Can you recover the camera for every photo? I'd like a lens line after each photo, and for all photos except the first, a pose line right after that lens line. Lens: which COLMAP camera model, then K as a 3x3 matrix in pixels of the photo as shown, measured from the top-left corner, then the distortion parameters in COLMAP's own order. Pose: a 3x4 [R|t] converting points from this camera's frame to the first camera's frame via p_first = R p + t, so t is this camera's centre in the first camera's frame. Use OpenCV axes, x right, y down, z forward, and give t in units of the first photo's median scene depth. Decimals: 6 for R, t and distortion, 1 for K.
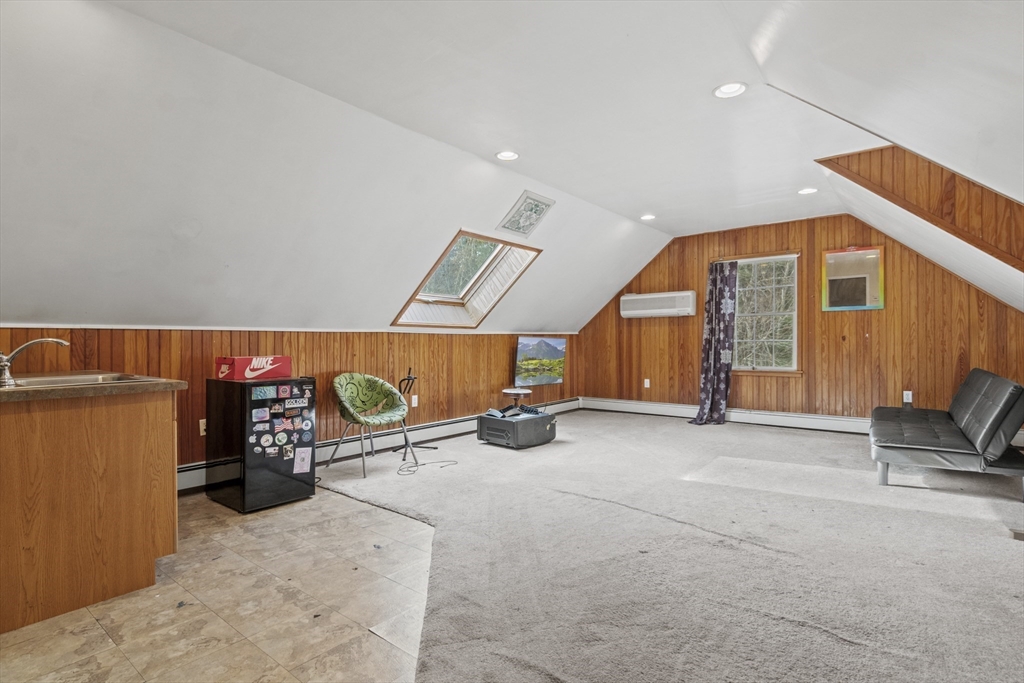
lens RADIAL K [[505.2, 0, 526.2], [0, 505.2, 335.9], [0, 0, 1]] dist [-0.000505, -0.000523]
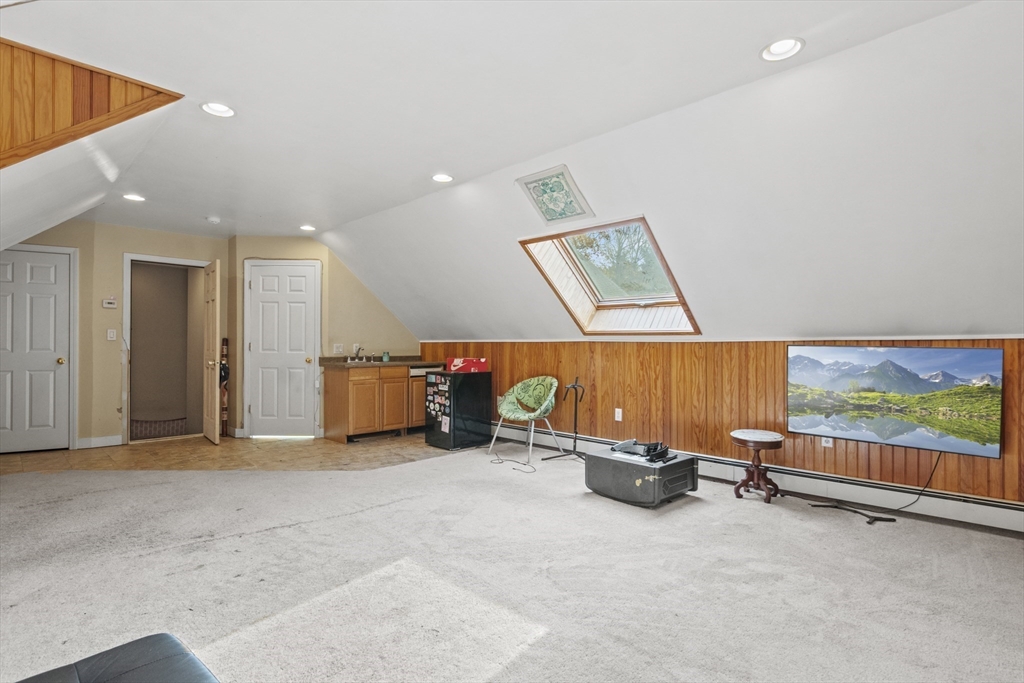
lens RADIAL K [[505.2, 0, 526.2], [0, 505.2, 335.9], [0, 0, 1]] dist [-0.000505, -0.000523]
pose [[-0.100863, -0.018086, -0.994736, 1.087961], [0.004929, 0.999813, -0.018678, -0.000103], [0.994888, -0.006787, -0.100755, 1.379969]]
